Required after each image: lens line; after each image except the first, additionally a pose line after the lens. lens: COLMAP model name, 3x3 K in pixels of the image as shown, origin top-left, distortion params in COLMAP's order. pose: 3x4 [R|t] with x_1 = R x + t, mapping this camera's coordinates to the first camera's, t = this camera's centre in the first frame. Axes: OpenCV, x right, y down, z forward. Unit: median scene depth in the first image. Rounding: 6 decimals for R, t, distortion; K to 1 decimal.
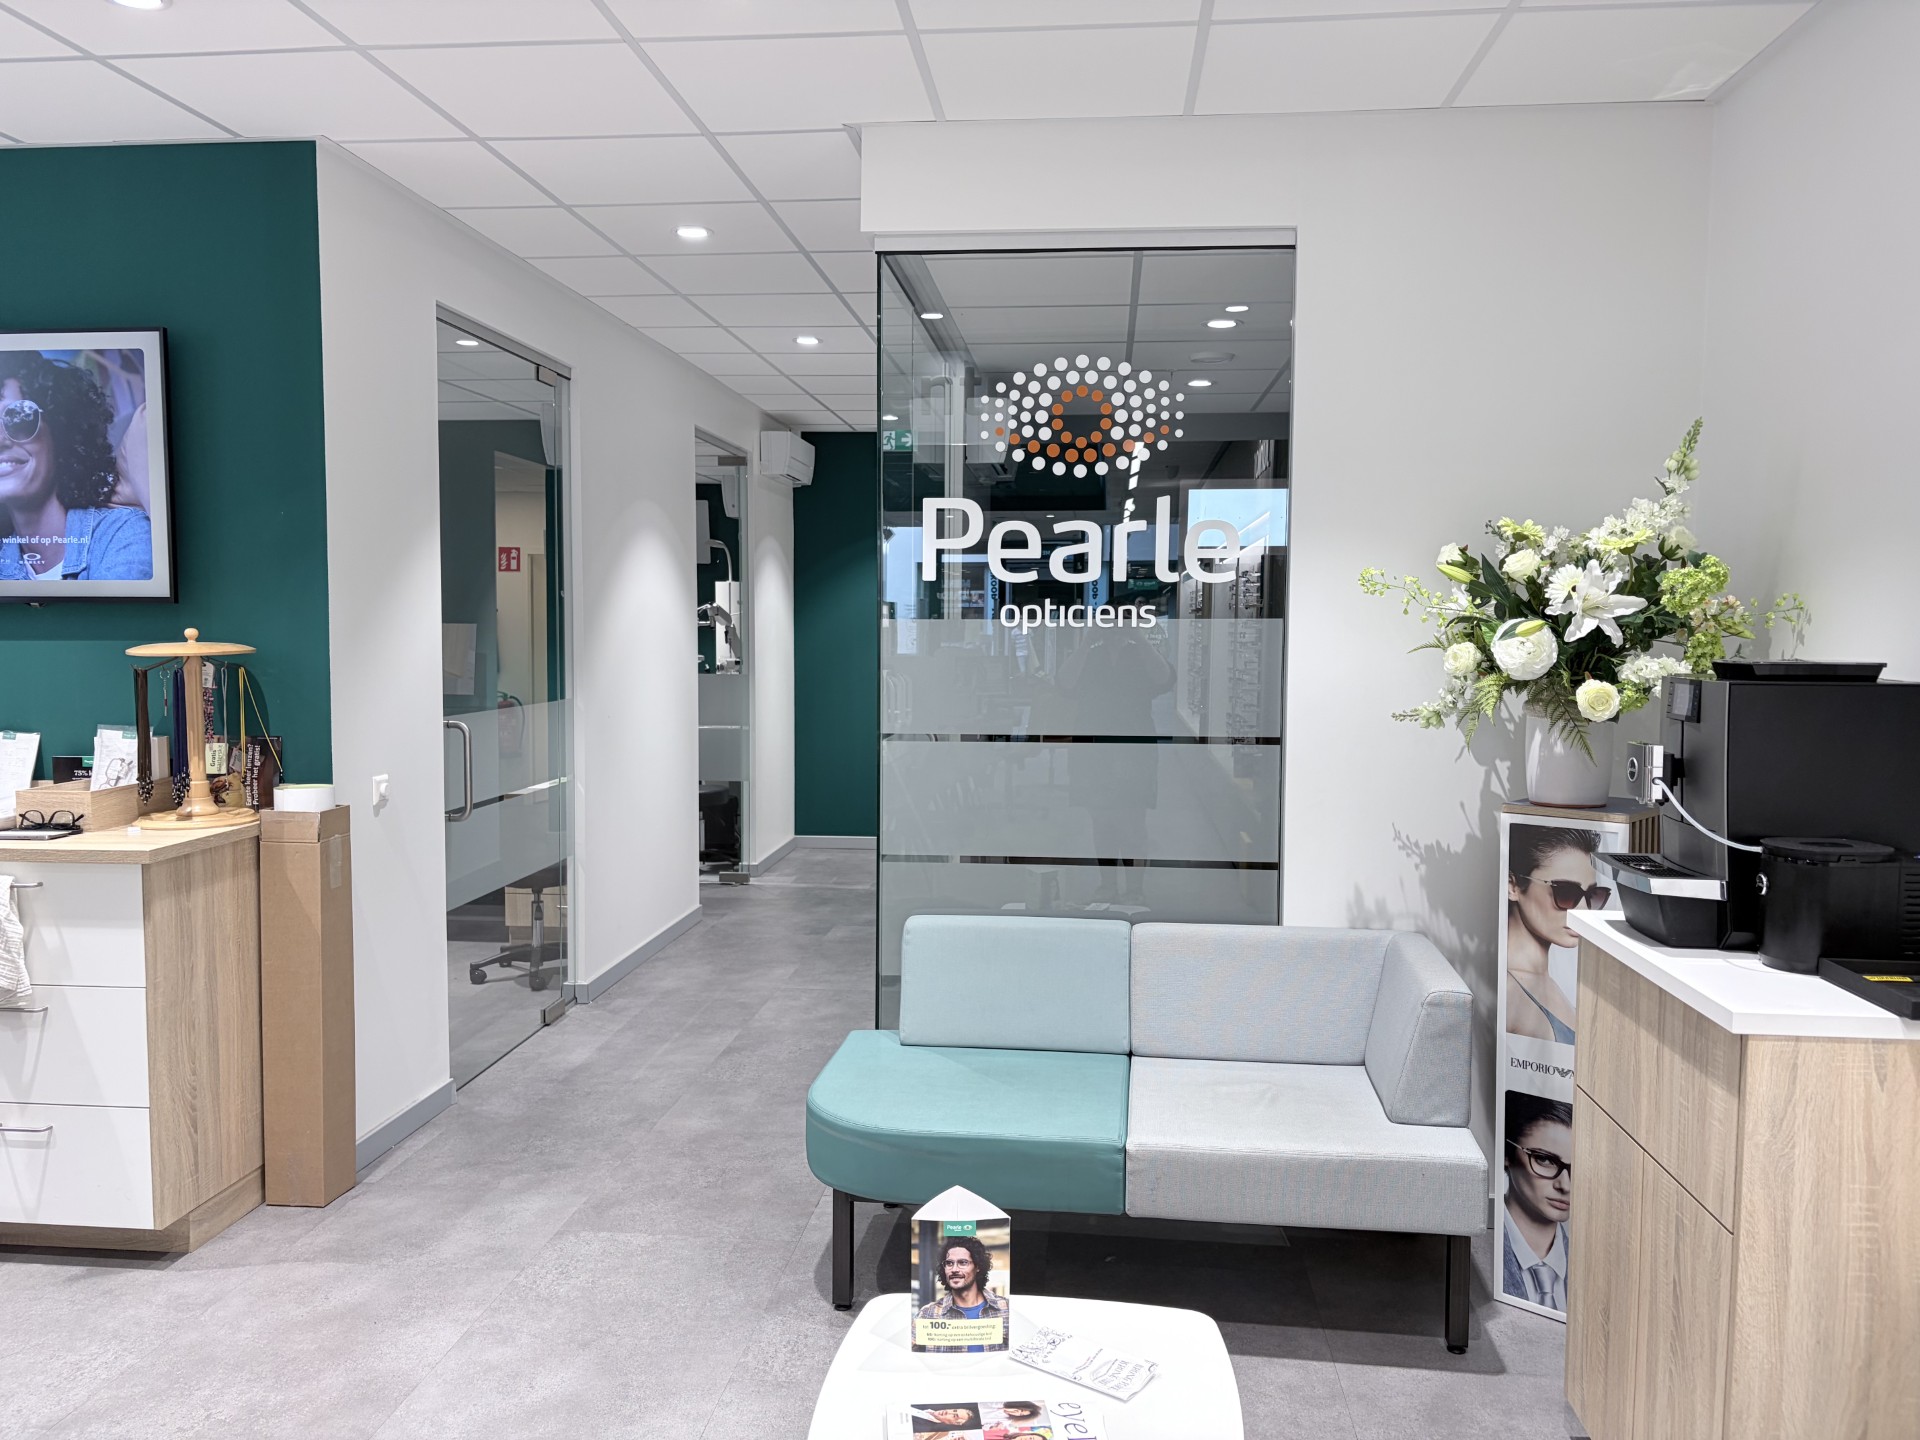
lens RADIAL K [[1431.4, 0, 968.3], [0, 1431.4, 724.4], [0, 0, 1]] dist [0.033159, 0.001721]
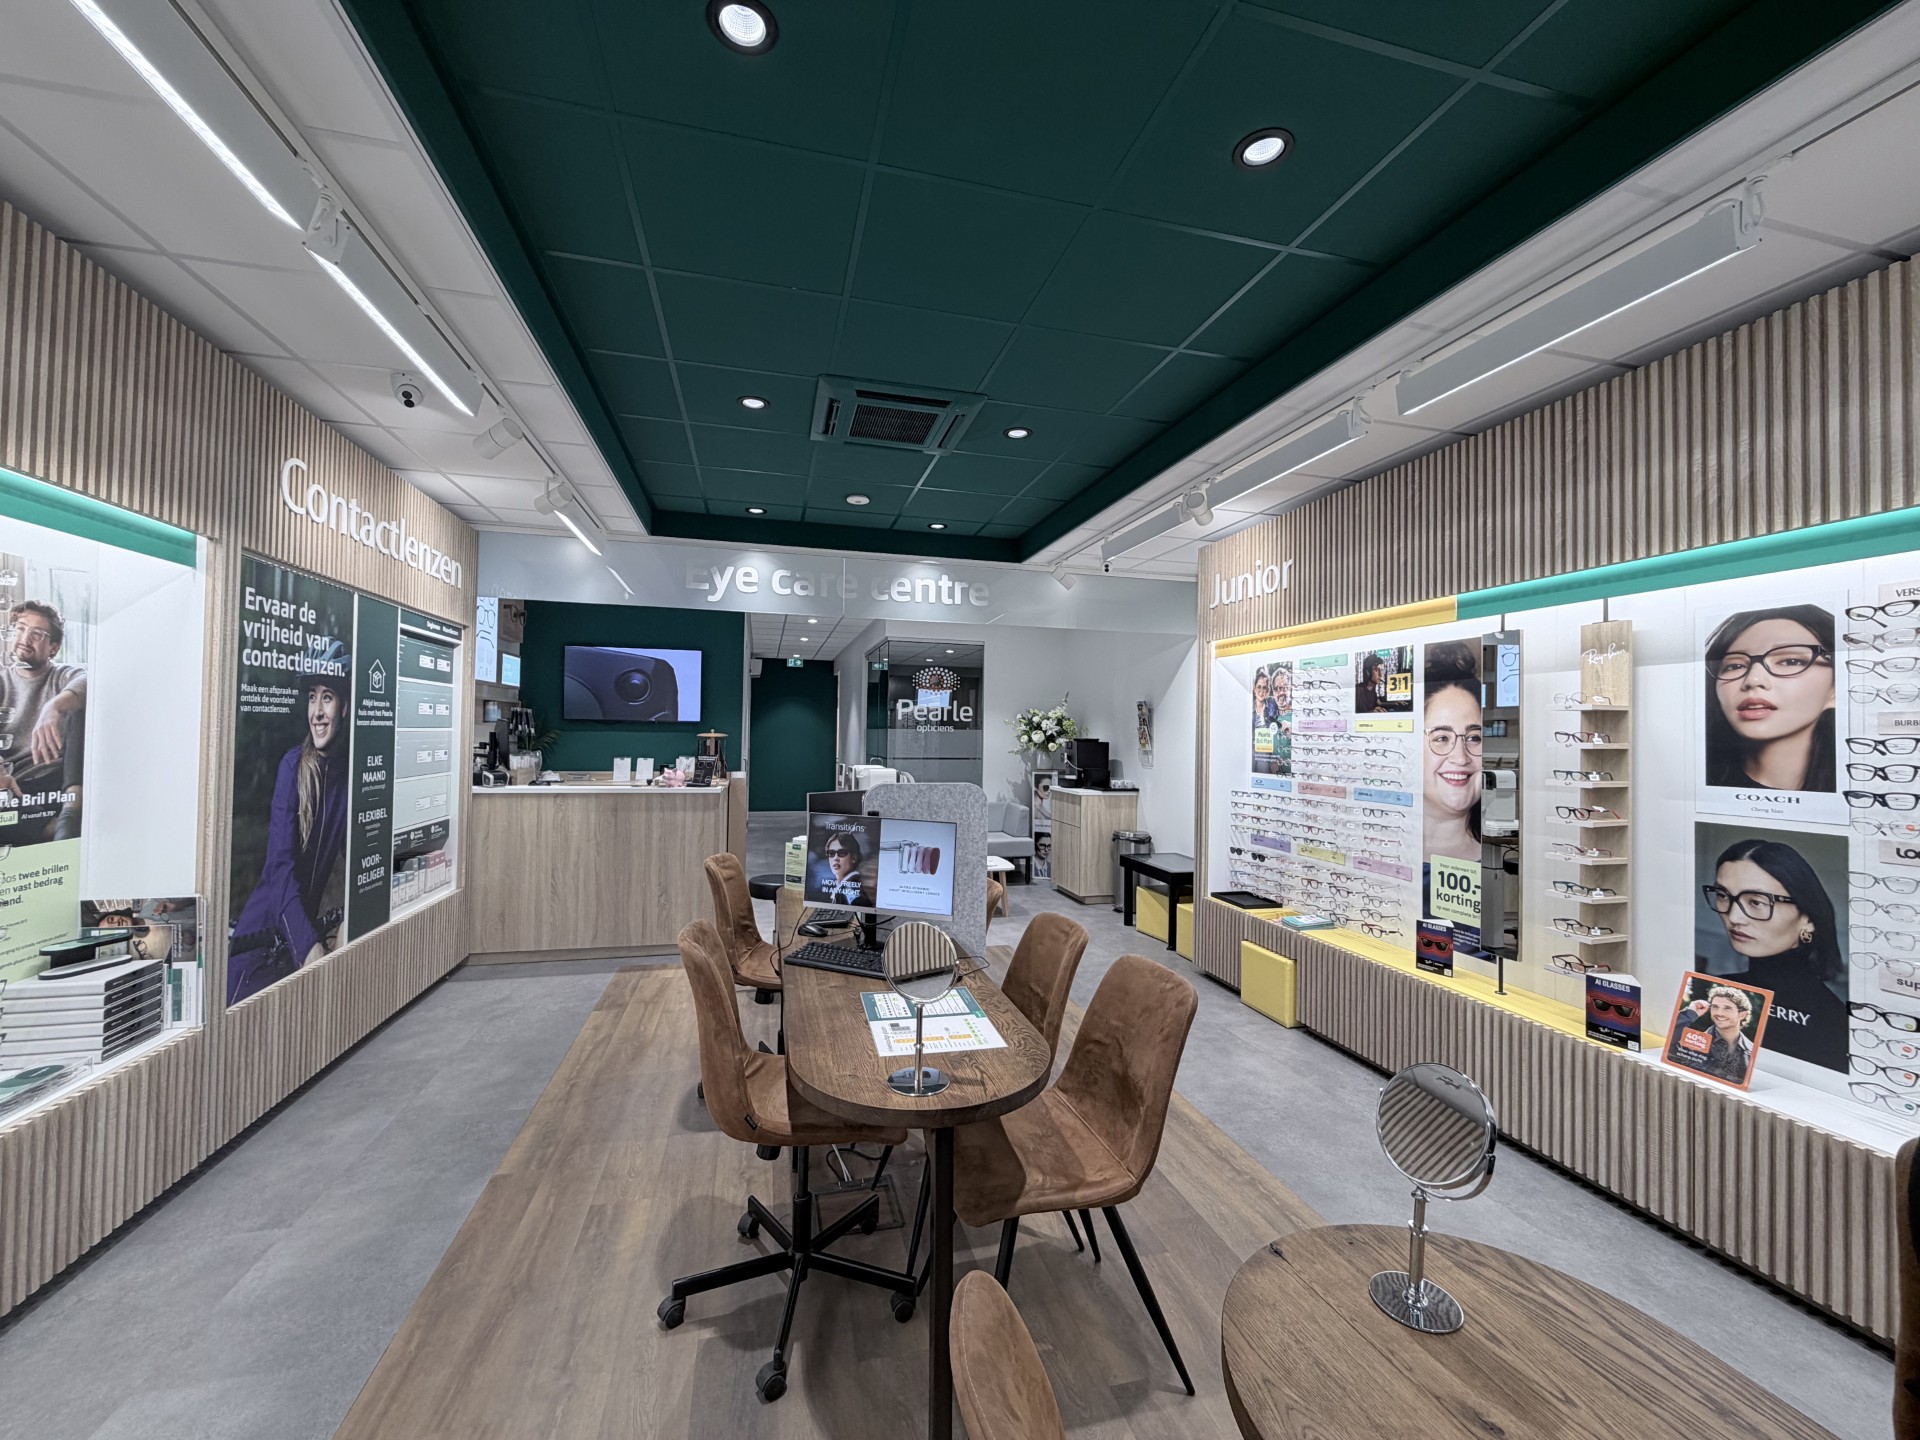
lens RADIAL K [[765.9, 0, 957.7], [0, 765.9, 720.6], [0, 0, 1]] dist [0.001219, -0.001316]
pose [[0.938615, 0.014920, 0.344643, -0.717321], [0.013661, 0.996673, -0.080351, 0.091868], [-0.344696, 0.080127, 0.935289, -1.256322]]
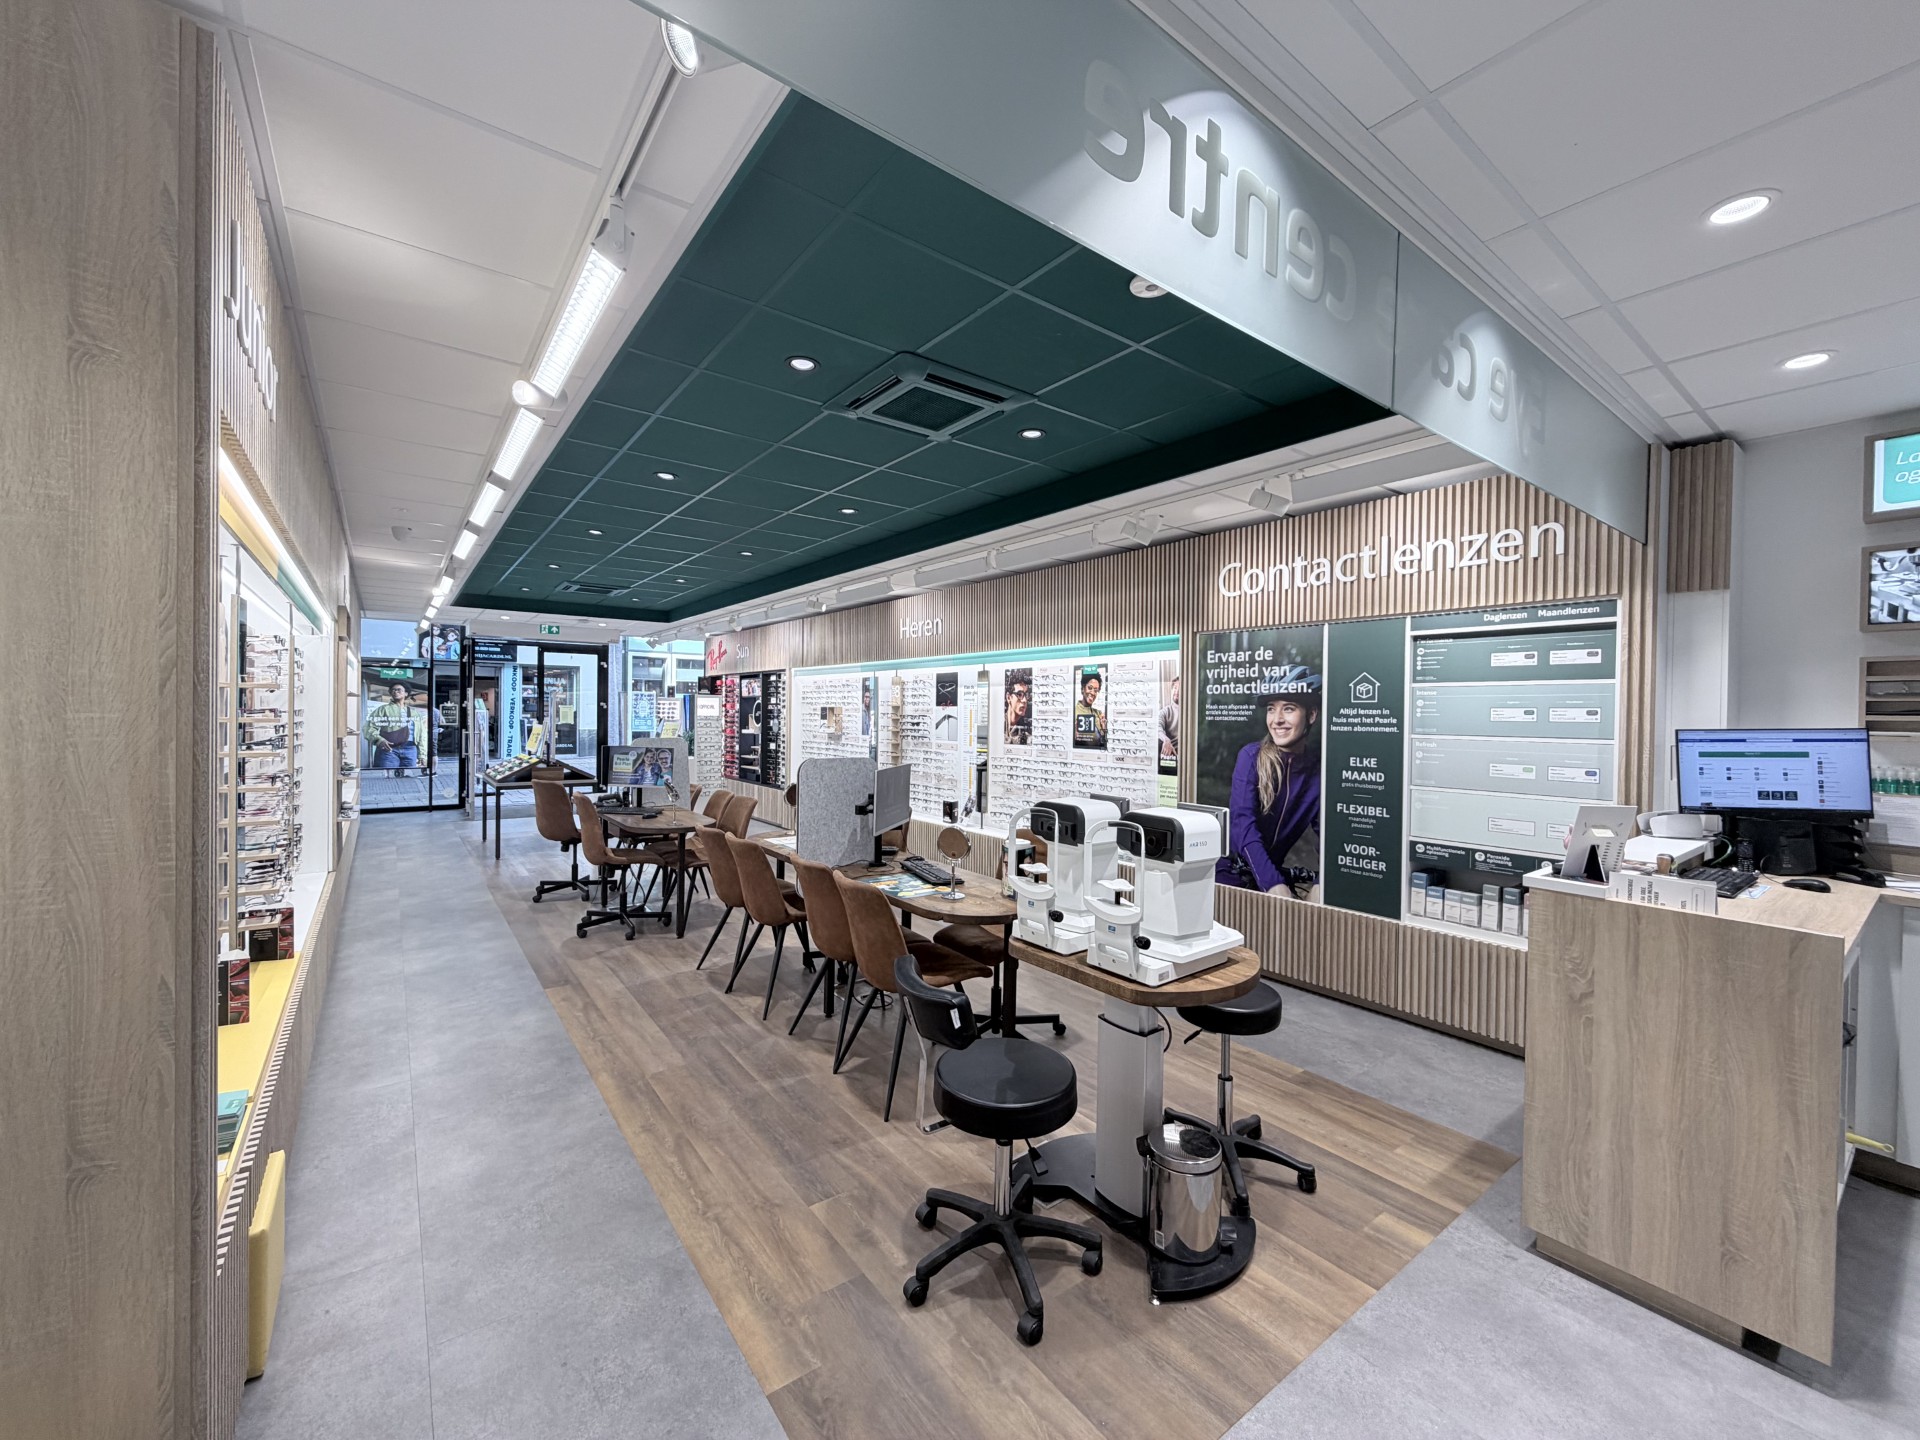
lens RADIAL K [[765.9, 0, 959.0], [0, 765.9, 716.2], [0, 0, 1]] dist [0.001219, -0.001316]
pose [[-0.735623, -0.014032, -0.677246, 0.223976], [-0.066999, 0.996390, 0.052130, -0.048701], [0.674070, 0.083723, -0.733908, 0.567236]]
